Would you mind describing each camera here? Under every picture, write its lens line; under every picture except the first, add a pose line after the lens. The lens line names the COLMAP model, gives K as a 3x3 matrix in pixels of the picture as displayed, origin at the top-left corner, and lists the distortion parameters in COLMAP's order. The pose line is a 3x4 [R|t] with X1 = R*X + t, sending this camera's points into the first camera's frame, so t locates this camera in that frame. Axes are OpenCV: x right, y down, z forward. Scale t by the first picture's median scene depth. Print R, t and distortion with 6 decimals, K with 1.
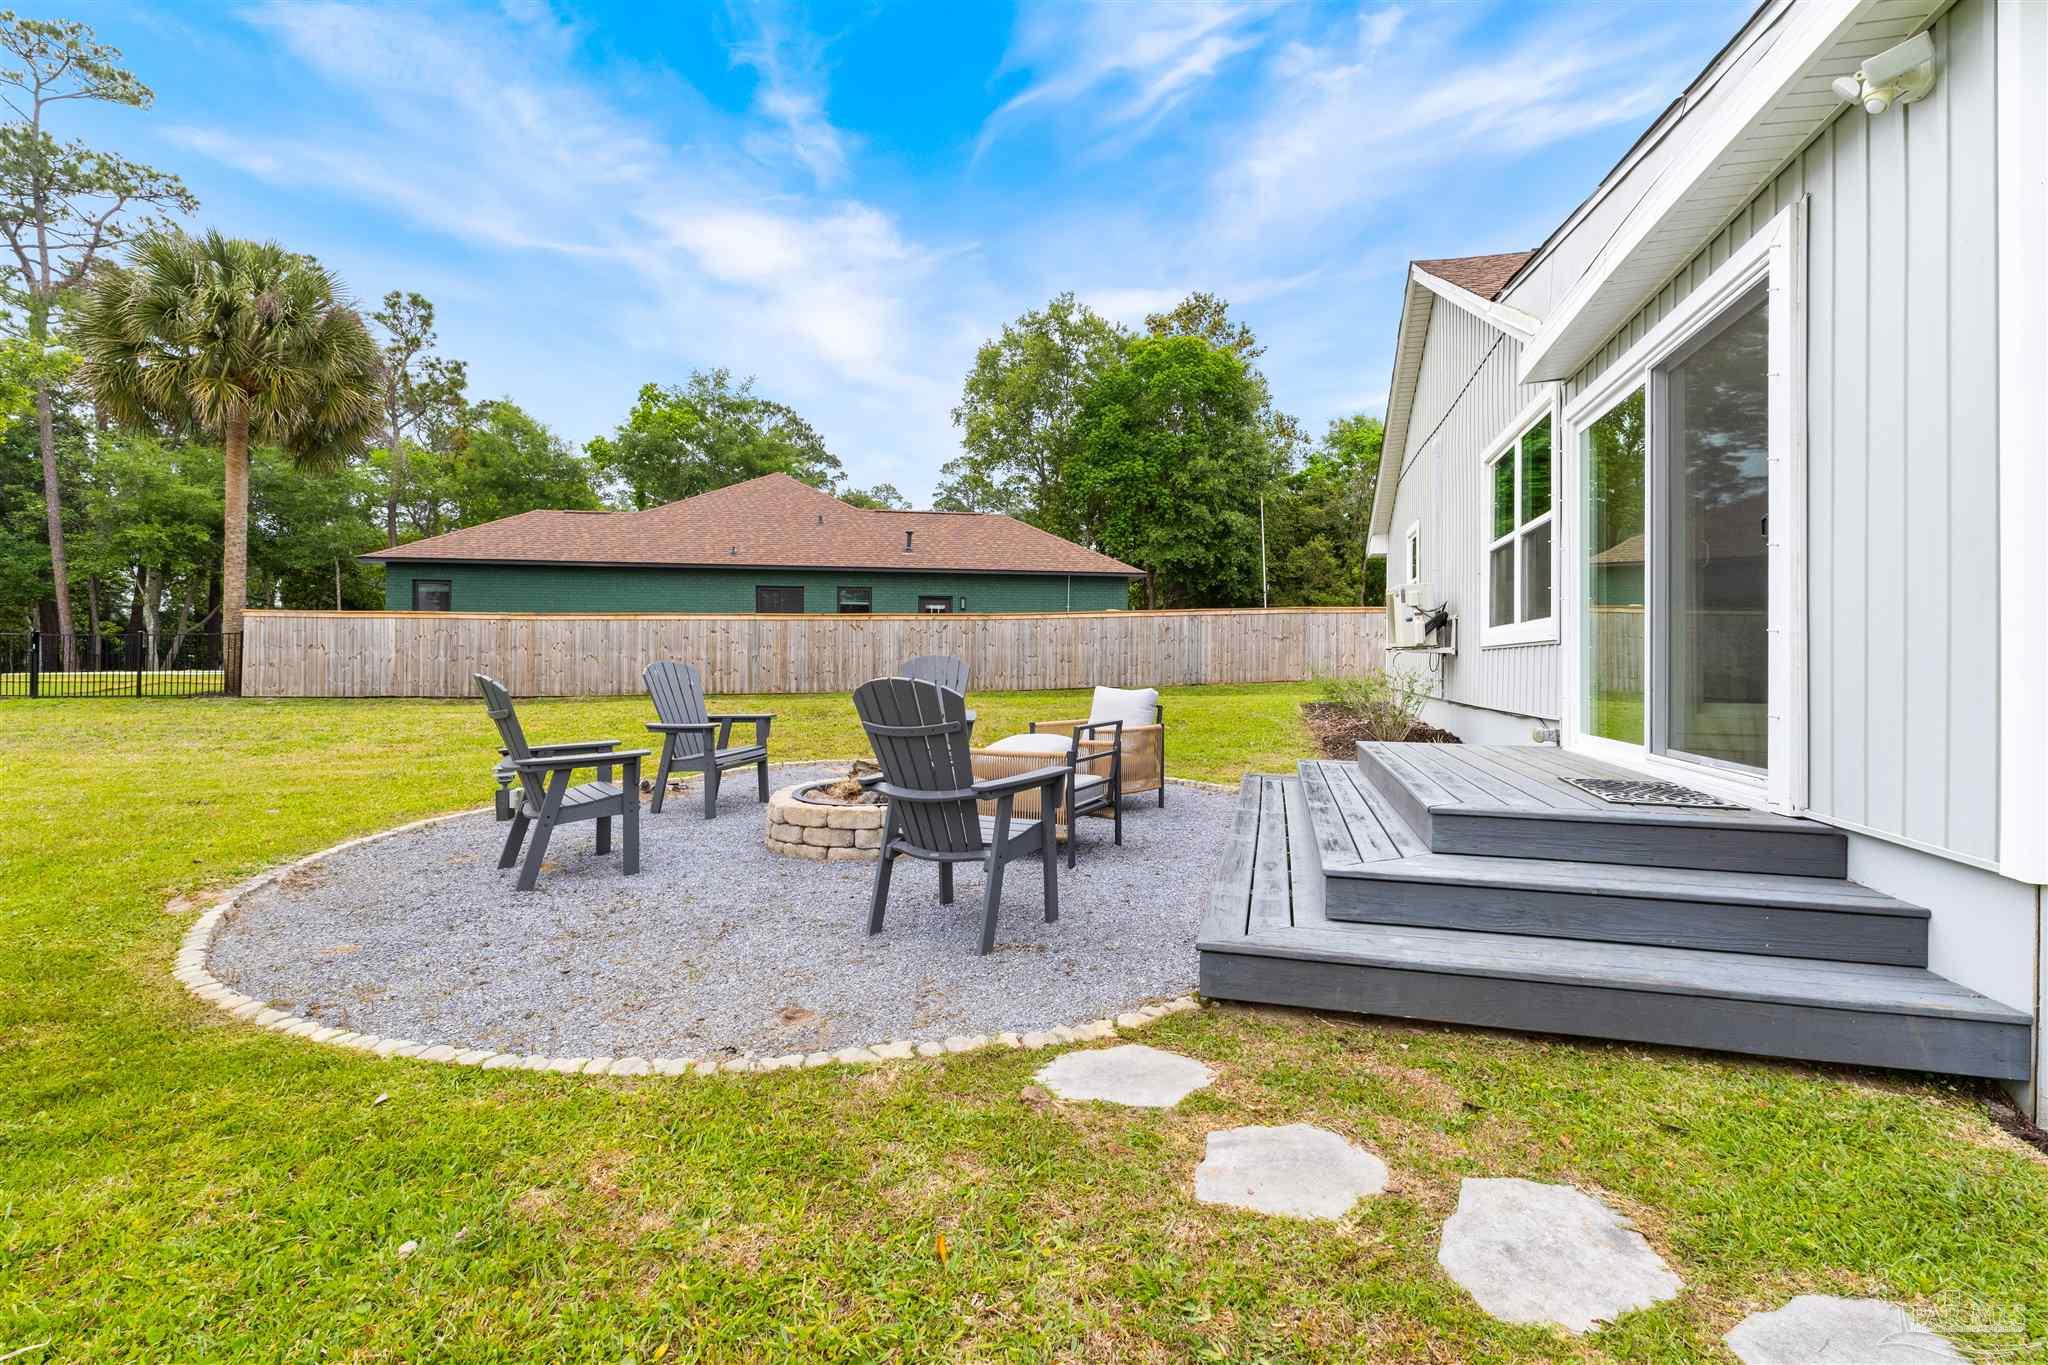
lens RADIAL K [[904.4, 0, 1026.8], [0, 904.4, 669.9], [0, 0, 1]] dist [-0.003789, -0.001365]
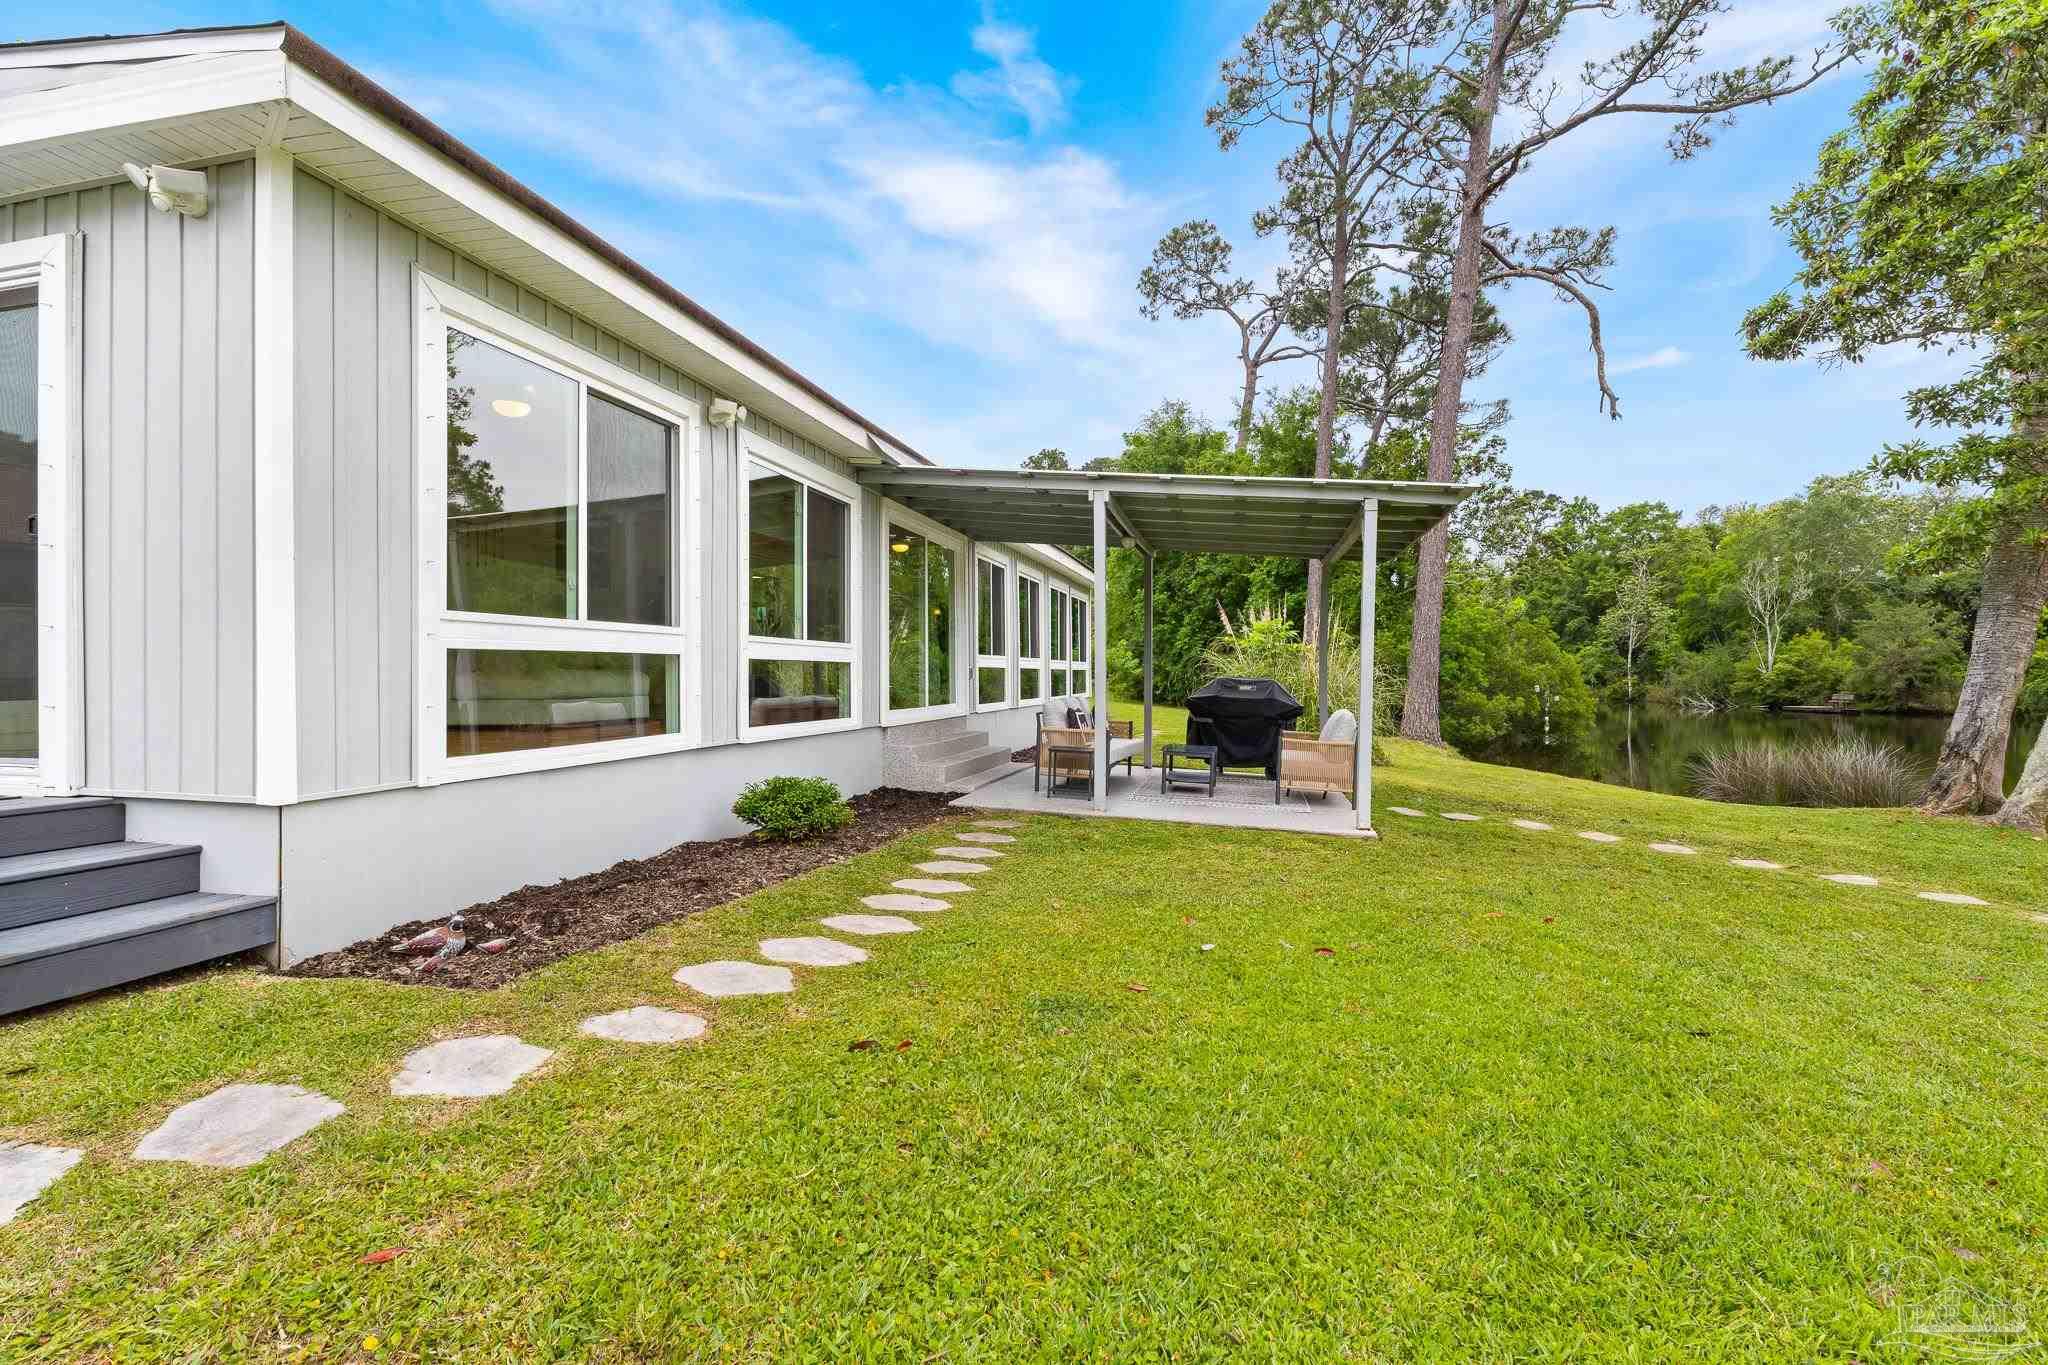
lens RADIAL K [[904.4, 0, 1026.8], [0, 904.4, 669.9], [0, 0, 1]] dist [-0.003789, -0.001365]
pose [[-0.028142, 0.004363, 0.999594, -0.359899], [0.003687, 0.999984, -0.004261, 0.024528], [-0.999597, 0.003566, -0.028158, -0.171931]]
